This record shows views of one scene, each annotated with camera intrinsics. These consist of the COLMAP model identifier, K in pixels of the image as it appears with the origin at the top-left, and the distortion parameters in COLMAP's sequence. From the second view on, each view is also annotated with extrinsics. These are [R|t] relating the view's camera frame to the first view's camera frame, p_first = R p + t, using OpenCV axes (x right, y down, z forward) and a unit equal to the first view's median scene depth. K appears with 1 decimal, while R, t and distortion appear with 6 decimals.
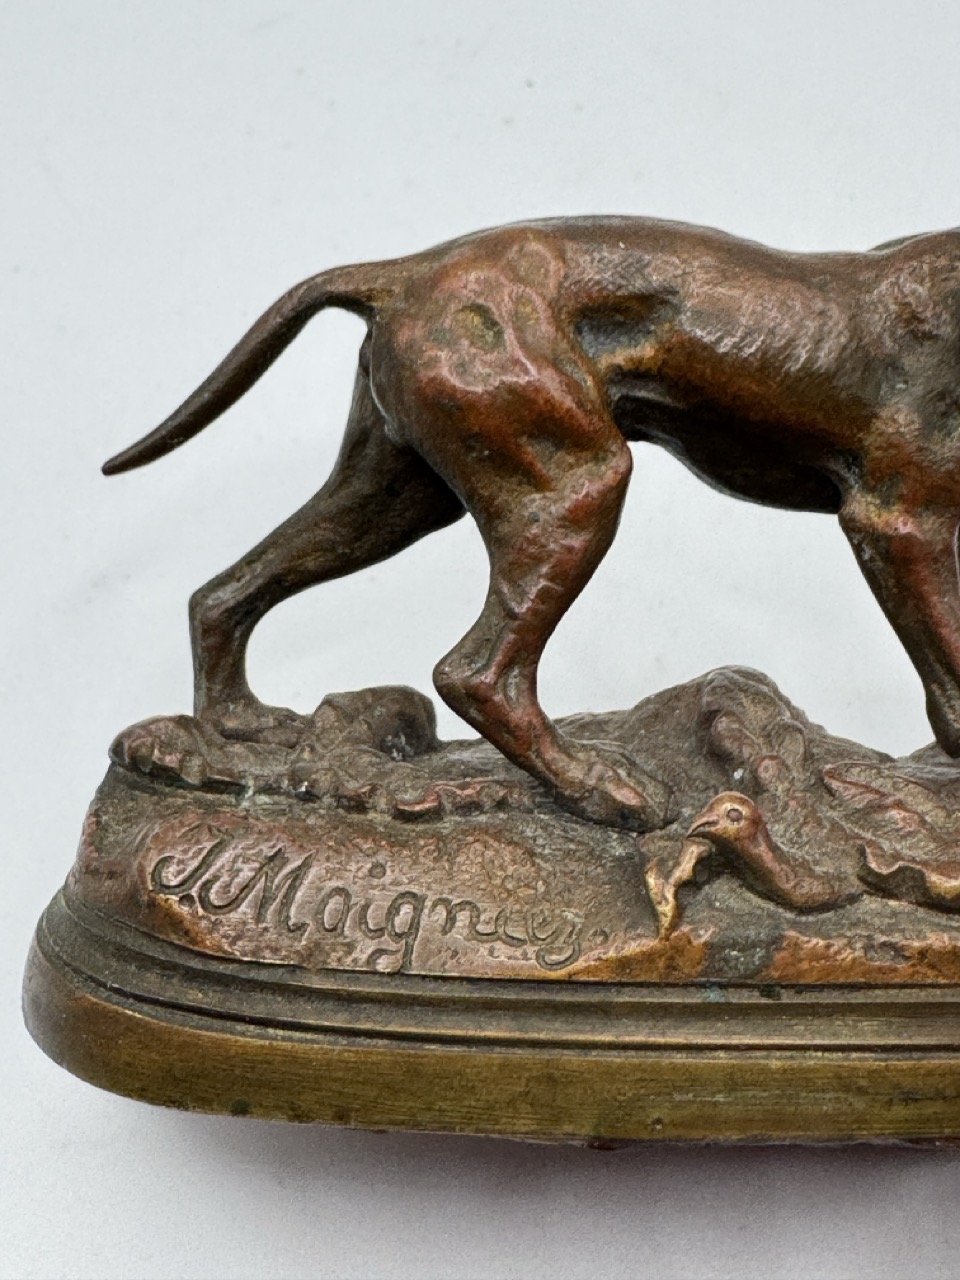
lens RADIAL K [[1590.3, 0, 480.7], [0, 1590.3, 450.0], [0, 0, 1]] dist [-0.001837, -0.022290]
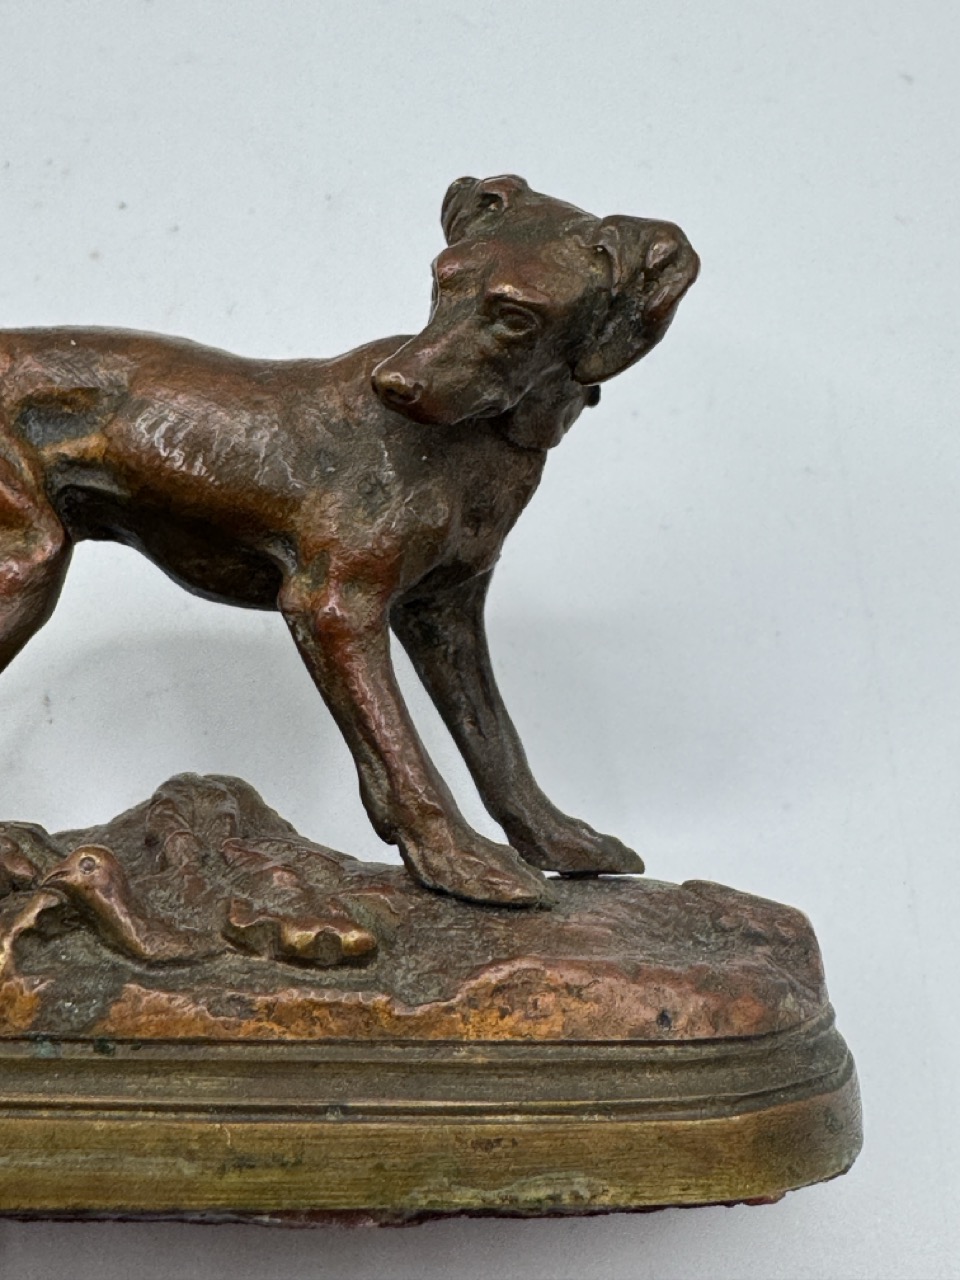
lens RADIAL K [[1590.3, 0, 480.7], [0, 1590.3, 450.0], [0, 0, 1]] dist [-0.001837, -0.022290]
pose [[0.999980, -0.006019, 0.001670, 0.406639], [0.006241, 0.973861, -0.227058, 0.207124], [-0.000259, 0.227064, 0.973880, -0.016432]]
